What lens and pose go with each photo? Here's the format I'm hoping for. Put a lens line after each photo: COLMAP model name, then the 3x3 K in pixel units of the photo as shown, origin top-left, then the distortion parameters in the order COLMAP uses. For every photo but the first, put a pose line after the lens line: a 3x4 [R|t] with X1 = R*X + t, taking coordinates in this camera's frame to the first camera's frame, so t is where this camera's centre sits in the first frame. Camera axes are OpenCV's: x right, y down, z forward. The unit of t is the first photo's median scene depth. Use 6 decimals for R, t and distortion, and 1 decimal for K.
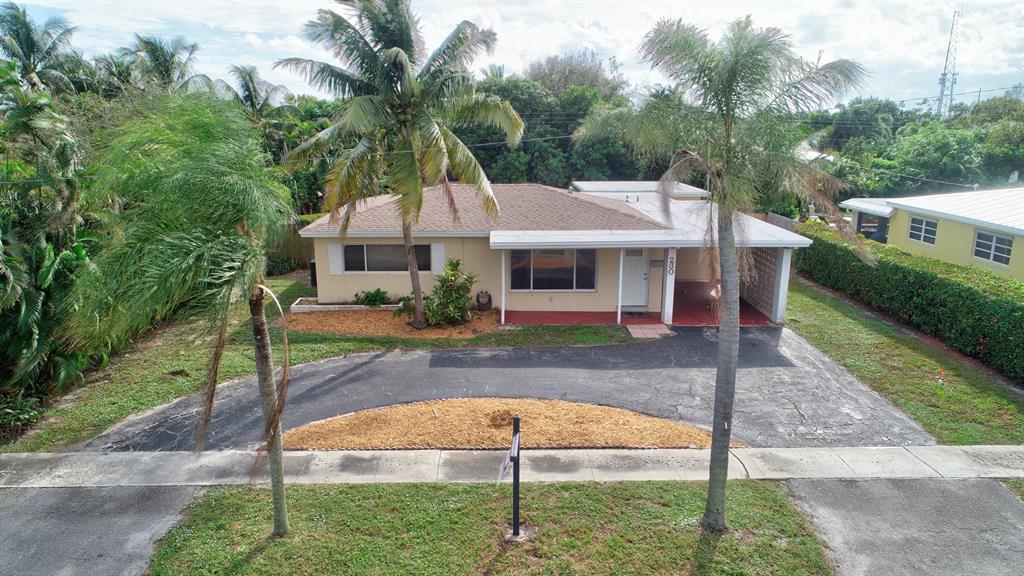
lens RADIAL K [[682.2, 0, 512.0], [0, 682.2, 288.0], [0, 0, 1]] dist [-0.000989, -0.001415]
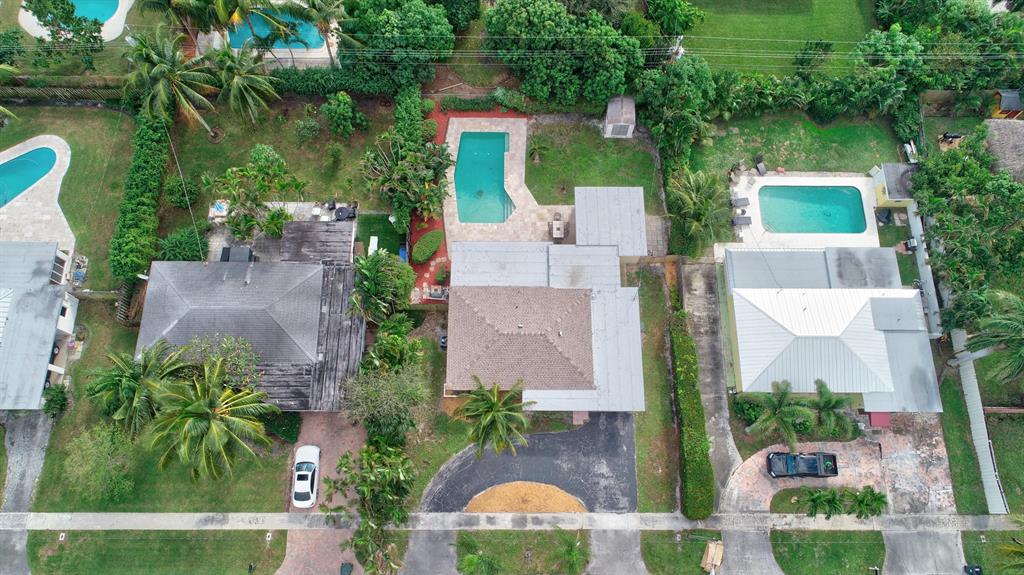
lens RADIAL K [[682.2, 0, 512.0], [0, 682.2, 287.5], [0, 0, 1]] dist [-0.000989, -0.001415]
pose [[0.999518, 0.031014, 0.001640, -0.130518], [-0.017926, 0.533000, 0.845925, -3.615450], [0.025362, -0.845547, 0.533299, -0.017259]]
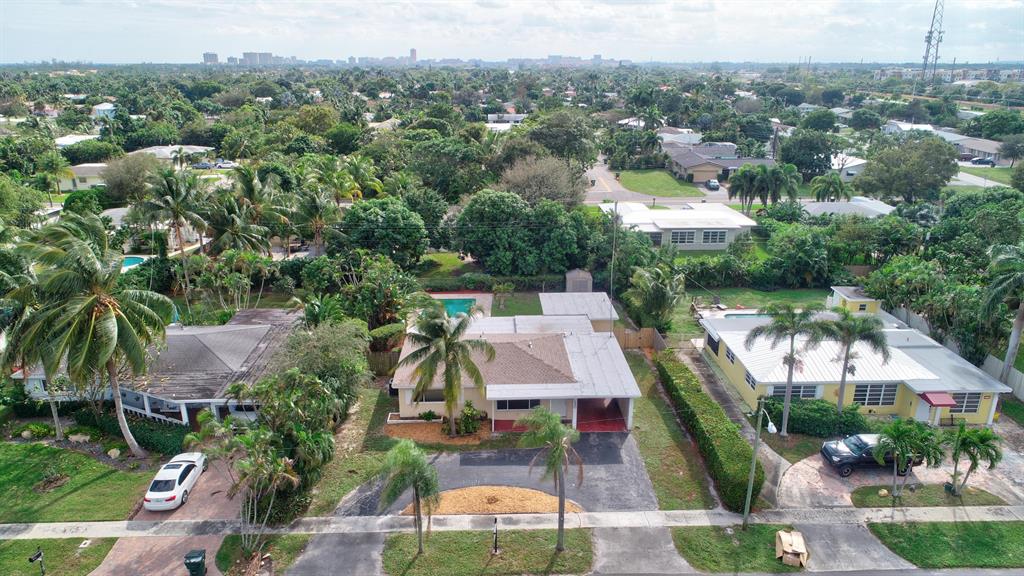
lens RADIAL K [[682.2, 0, 512.0], [0, 682.2, 288.0], [0, 0, 1]] dist [-0.000989, -0.001415]
pose [[0.999971, -0.003479, 0.006828, 0.045950], [0.002872, 0.996214, 0.086889, -0.818804], [-0.007104, -0.086867, 0.996195, -1.476652]]
